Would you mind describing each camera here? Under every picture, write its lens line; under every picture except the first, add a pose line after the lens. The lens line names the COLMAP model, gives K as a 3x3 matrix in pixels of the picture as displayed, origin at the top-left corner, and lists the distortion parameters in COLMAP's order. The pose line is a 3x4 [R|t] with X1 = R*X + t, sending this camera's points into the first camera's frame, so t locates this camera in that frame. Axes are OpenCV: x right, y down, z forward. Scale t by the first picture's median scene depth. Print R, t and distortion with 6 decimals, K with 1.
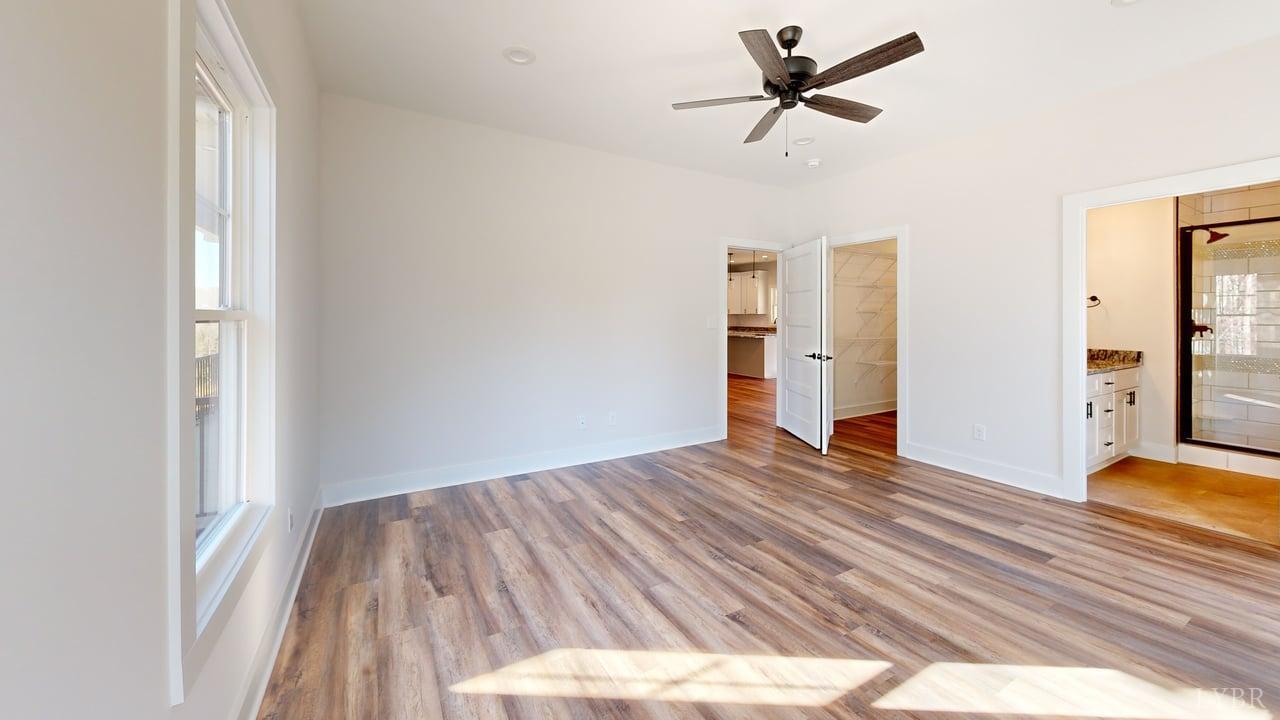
lens RADIAL K [[446.3, 0, 641.6], [0, 446.3, 333.5], [0, 0, 1]] dist [0.000403, 0.000035]
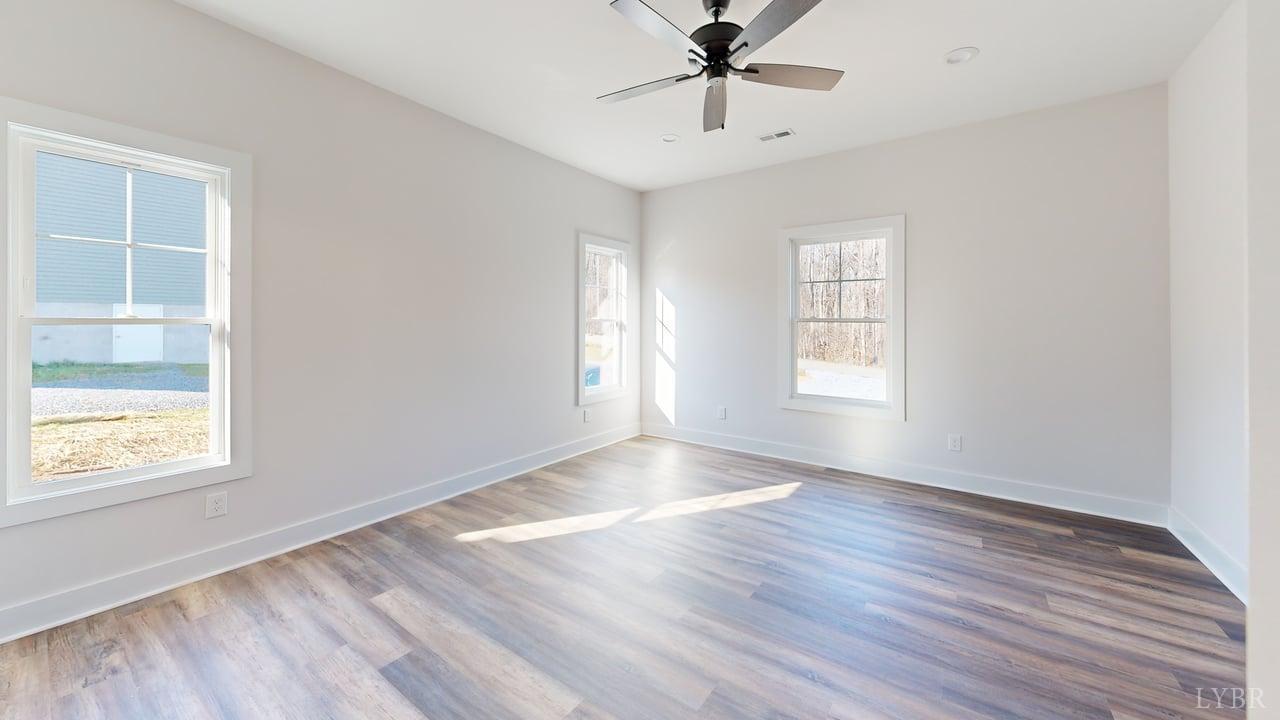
lens RADIAL K [[446.3, 0, 641.6], [0, 446.3, 333.5], [0, 0, 1]] dist [0.000403, 0.000035]
pose [[-0.912620, -0.002331, -0.408802, 0.882843], [-0.006855, 0.999930, 0.009601, -0.022373], [0.408752, 0.011564, -0.912572, 1.861273]]
